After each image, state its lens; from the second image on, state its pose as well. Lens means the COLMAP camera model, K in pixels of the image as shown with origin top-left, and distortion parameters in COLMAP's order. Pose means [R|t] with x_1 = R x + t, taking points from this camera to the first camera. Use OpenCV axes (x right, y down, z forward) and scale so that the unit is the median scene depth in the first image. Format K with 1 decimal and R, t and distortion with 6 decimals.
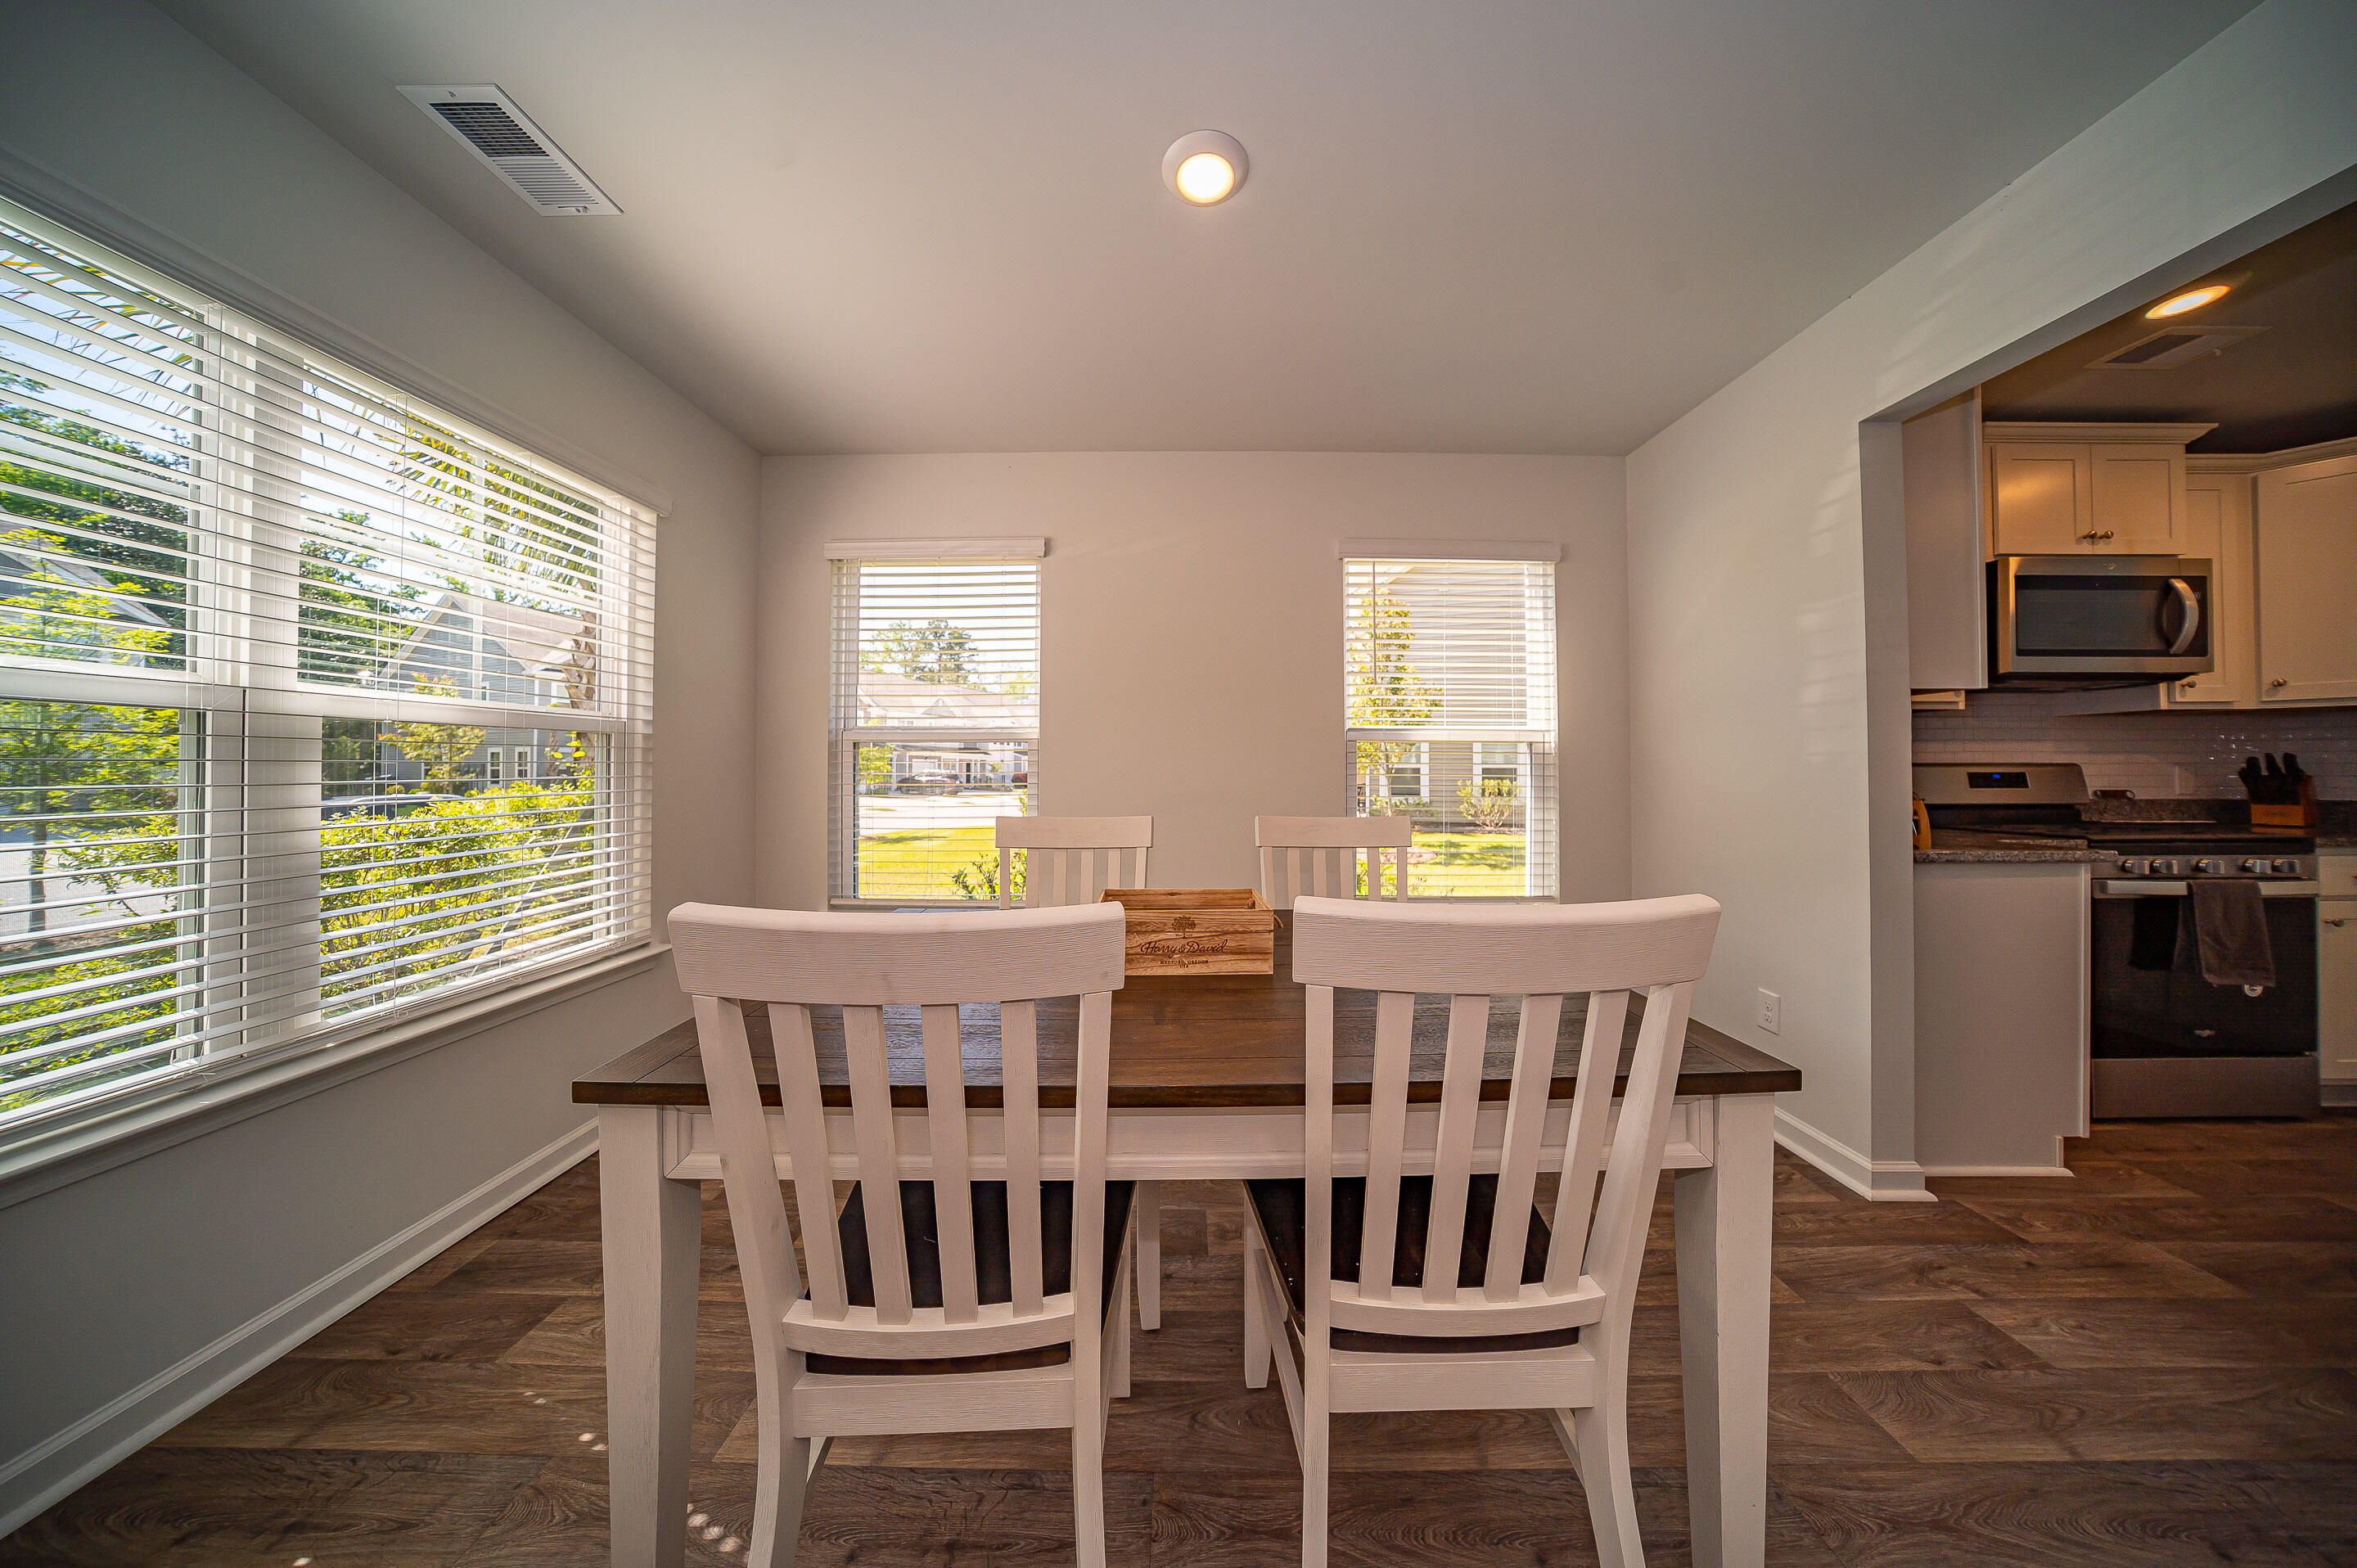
lens RADIAL K [[658.7, 0, 1181.6], [0, 658.7, 774.9], [0, 0, 1]] dist [-0.014147, 0.000156]
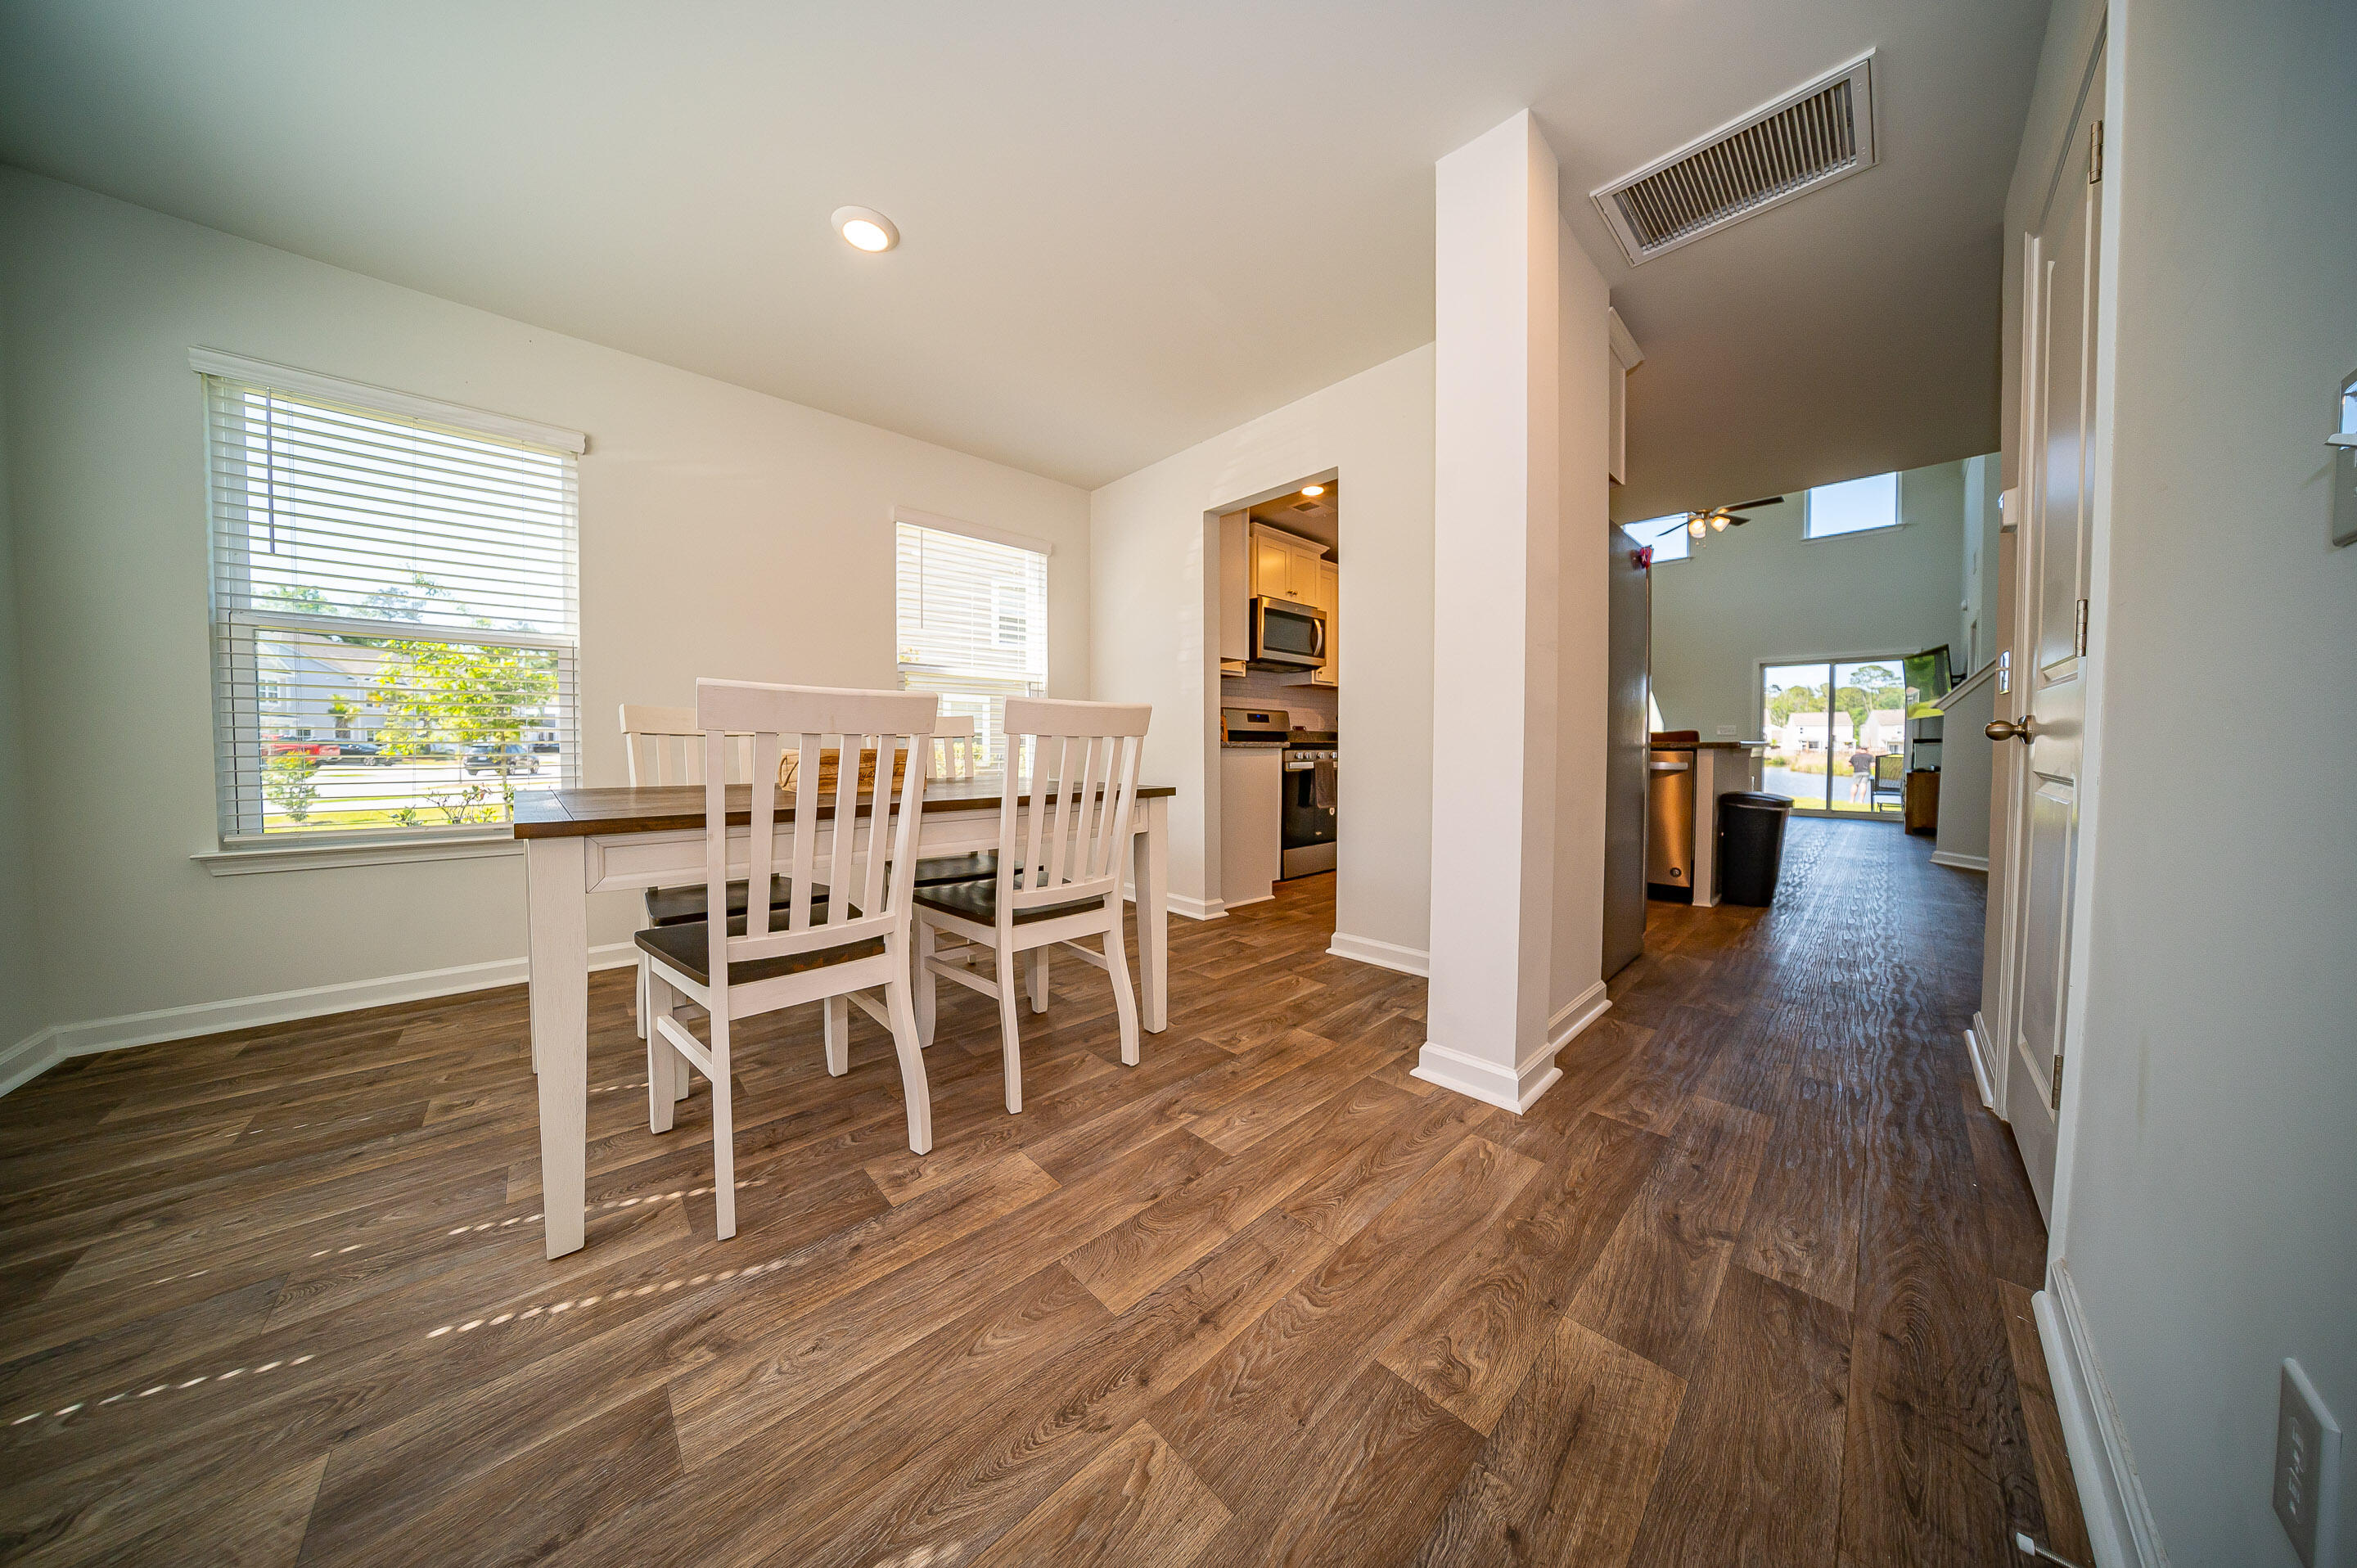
lens RADIAL K [[691.3, 0, 1170.9], [0, 691.3, 750.9], [0, 0, 1]] dist [-0.035847, 0.000101]
pose [[0.732361, -0.006801, 0.680882, -0.320816], [-0.003888, 0.999892, 0.014168, 0.093955], [-0.680905, -0.013023, 0.732256, -0.345228]]
